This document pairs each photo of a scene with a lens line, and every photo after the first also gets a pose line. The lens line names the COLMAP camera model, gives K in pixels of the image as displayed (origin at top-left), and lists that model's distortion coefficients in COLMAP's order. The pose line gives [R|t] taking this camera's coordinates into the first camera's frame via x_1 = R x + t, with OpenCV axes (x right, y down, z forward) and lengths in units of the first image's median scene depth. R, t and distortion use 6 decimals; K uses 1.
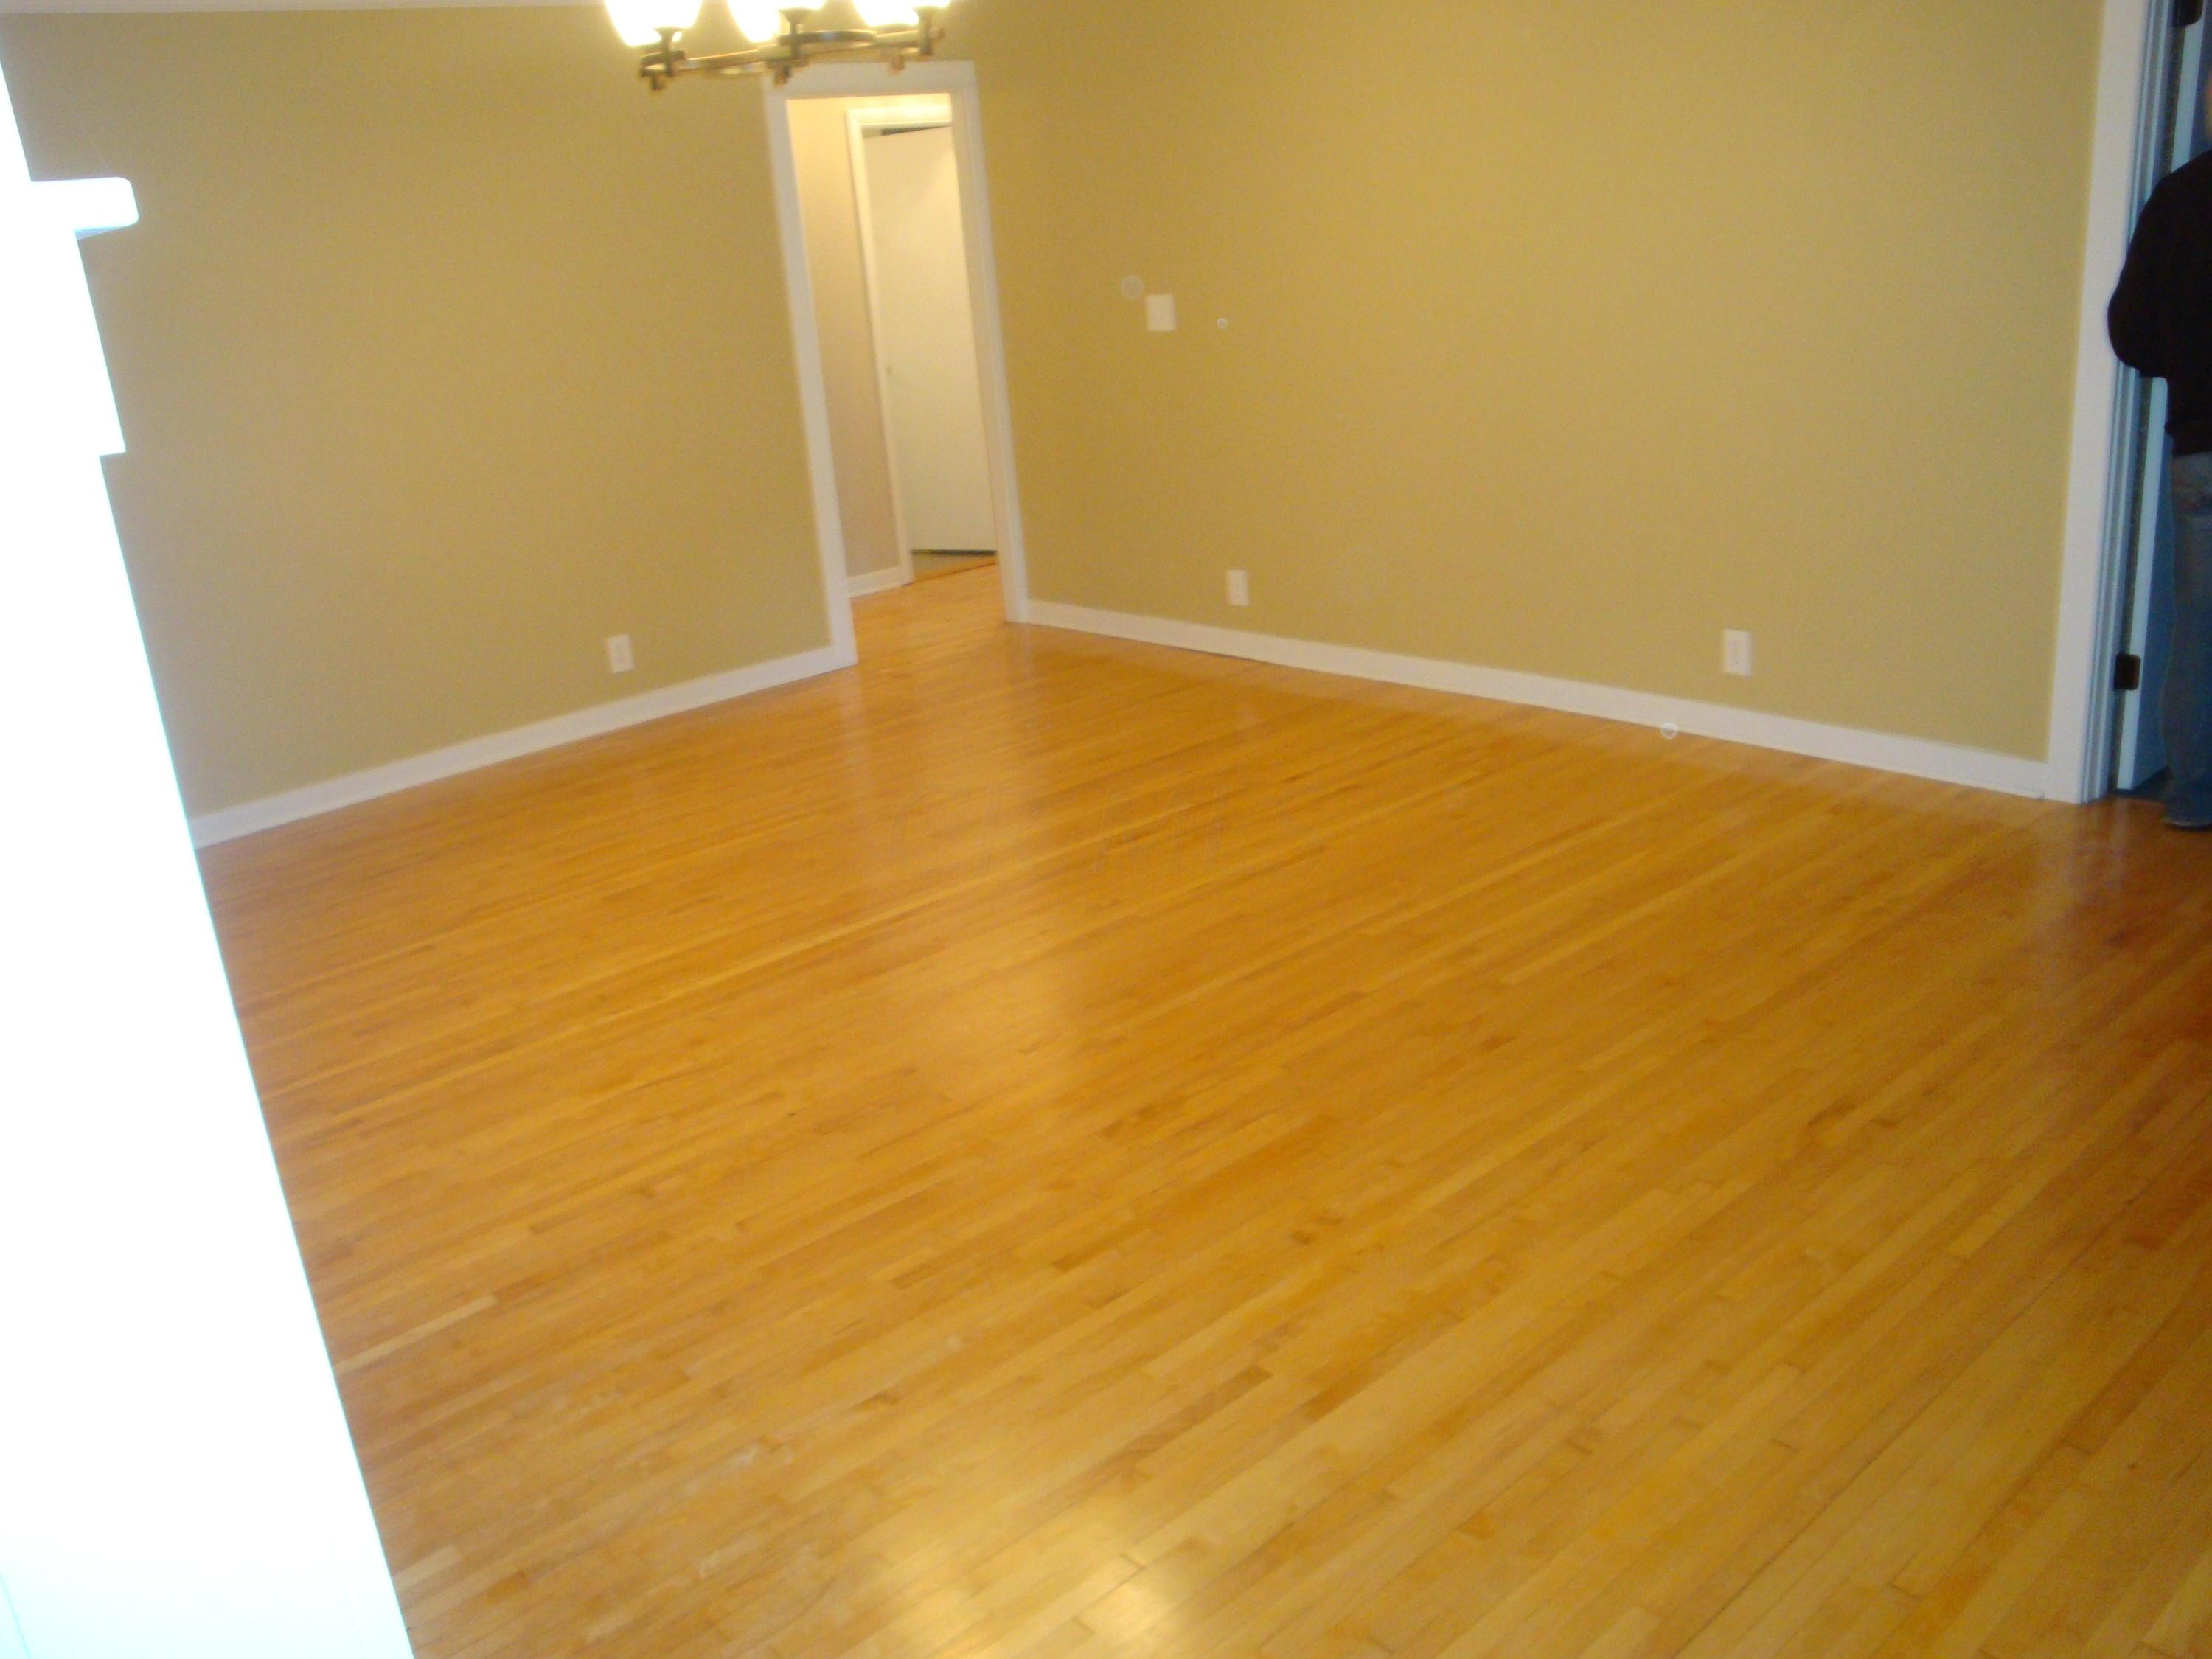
lens RADIAL K [[1841.4, 0, 1106.0], [0, 1841.4, 829.5], [0, 0, 1]] dist [-0.169585, 0.148338]
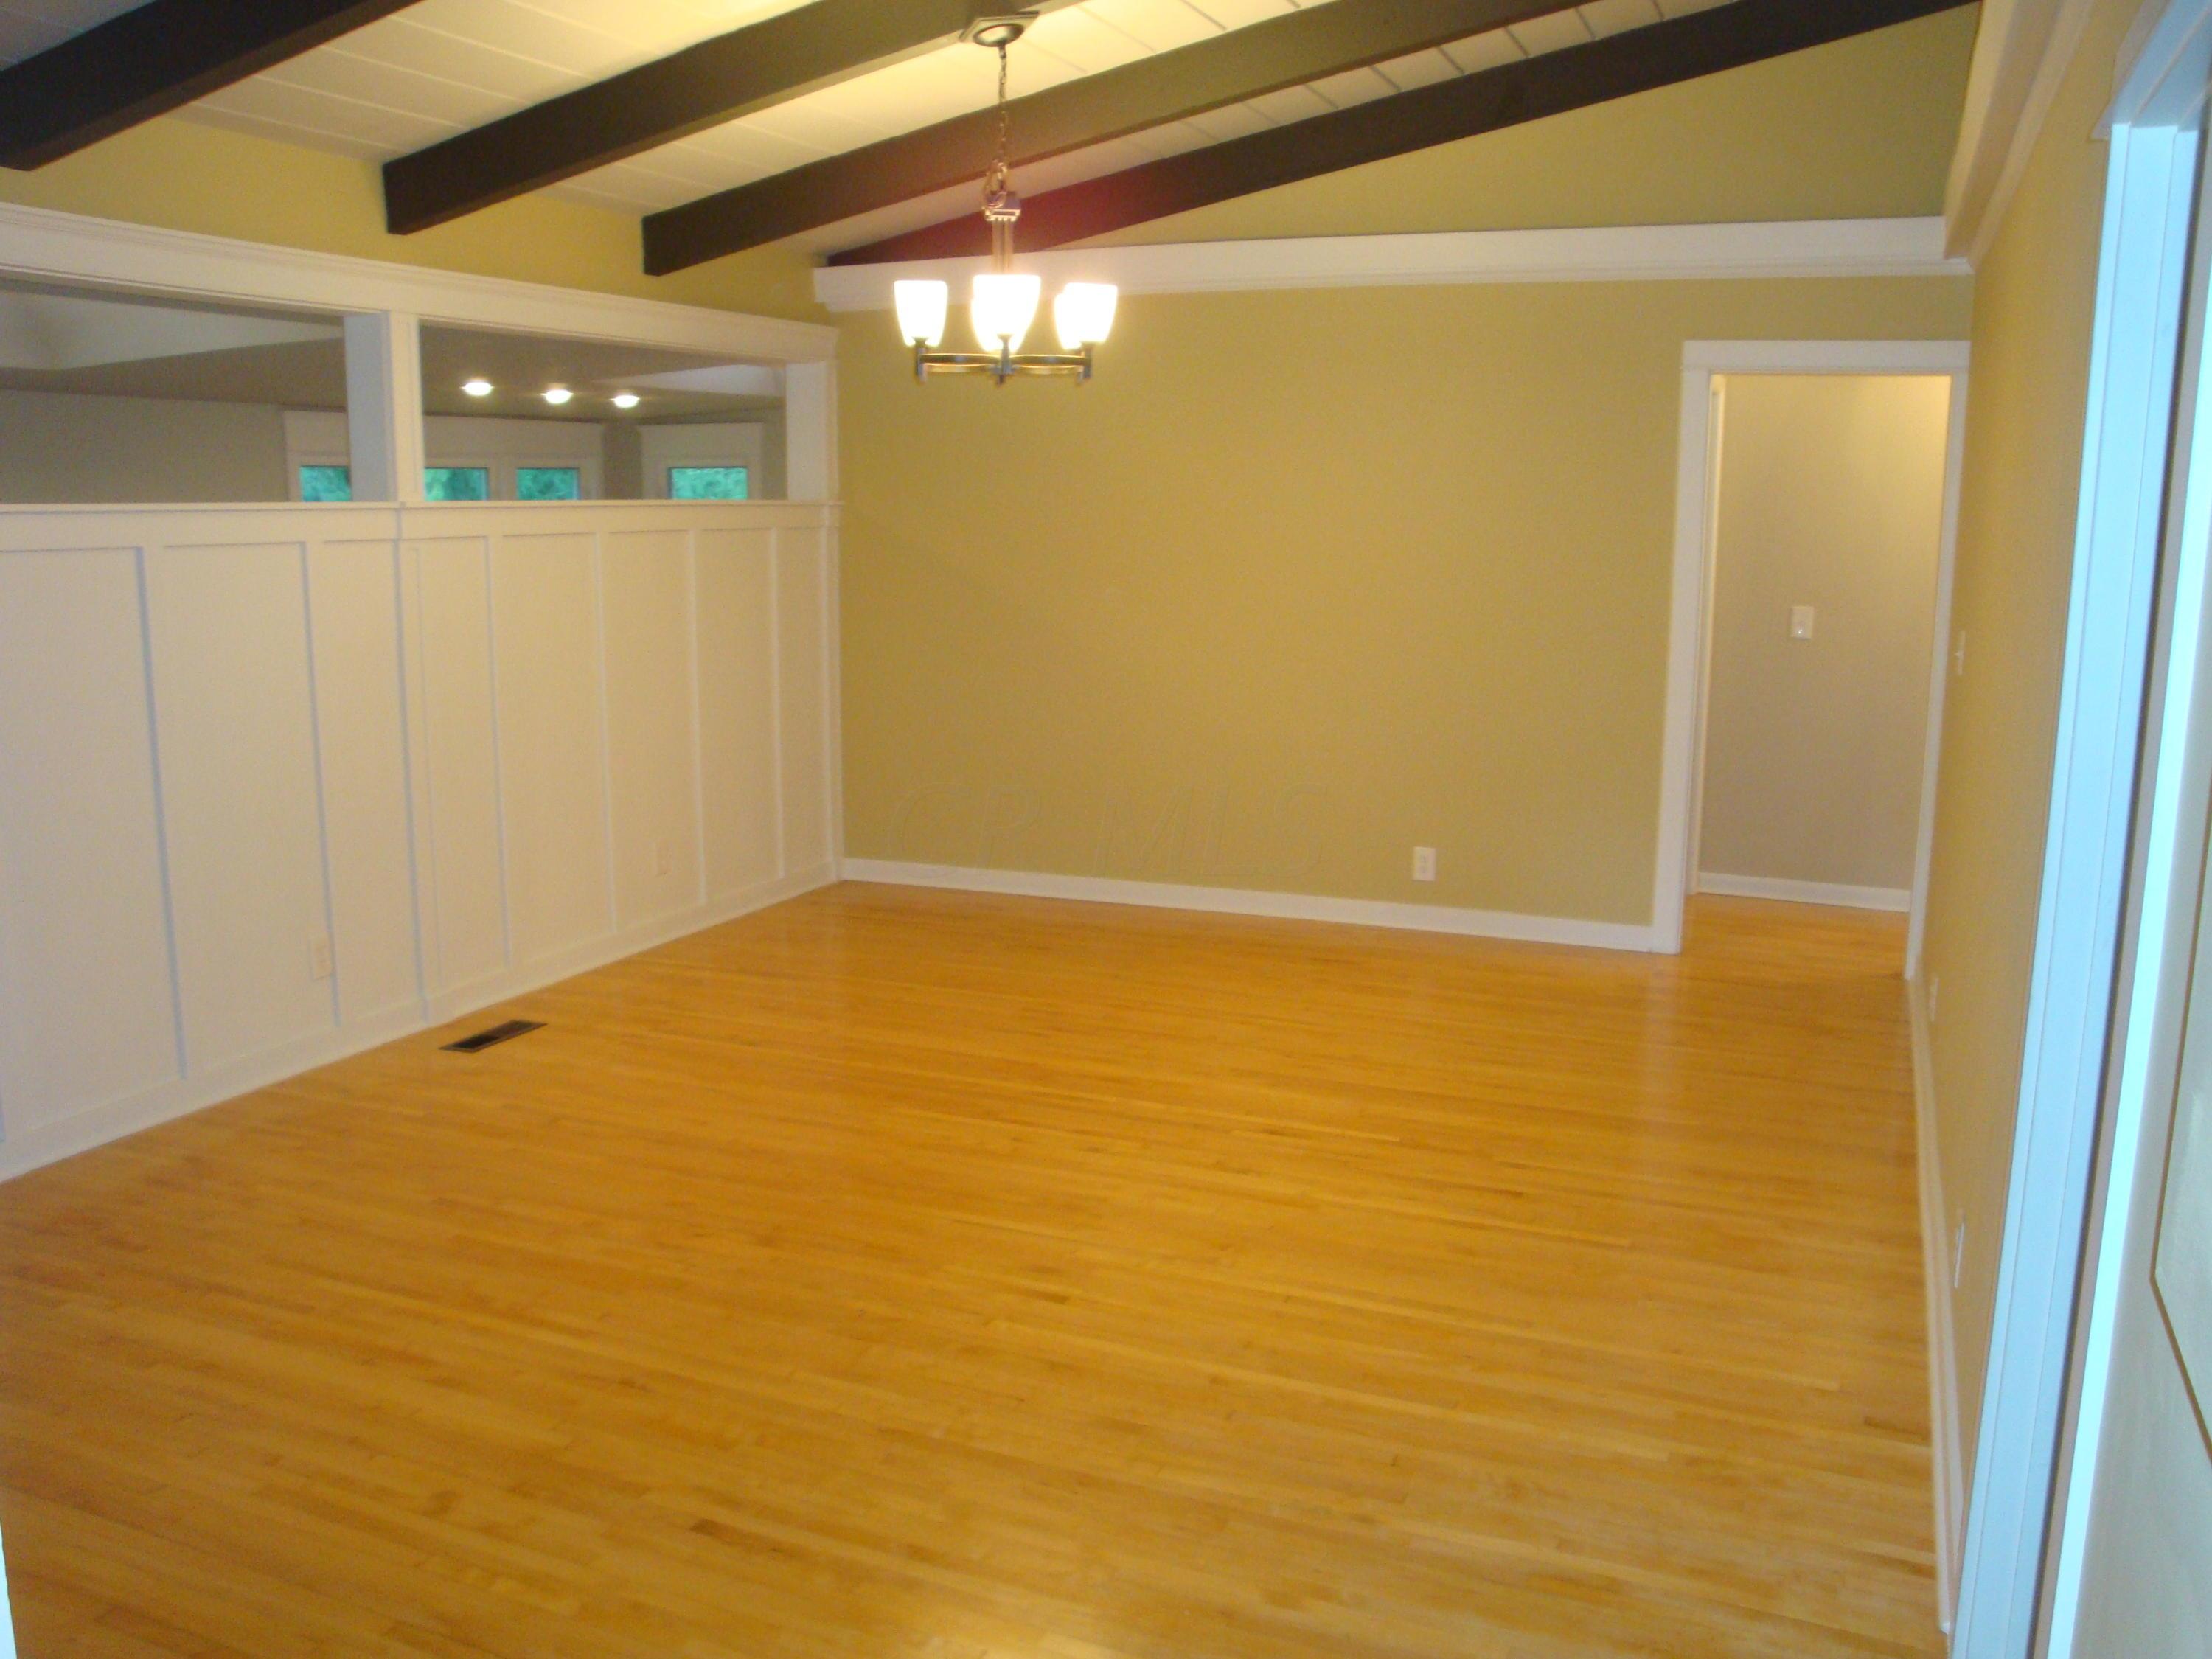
lens RADIAL K [[1841.4, 0, 1106.0], [0, 1841.4, 829.5], [0, 0, 1]] dist [-0.169585, 0.148338]
pose [[0.439746, 0.247078, -0.863467, 0.819083], [-0.332844, 0.937788, 0.098835, -0.224345], [0.834169, 0.243937, 0.494627, 0.413674]]
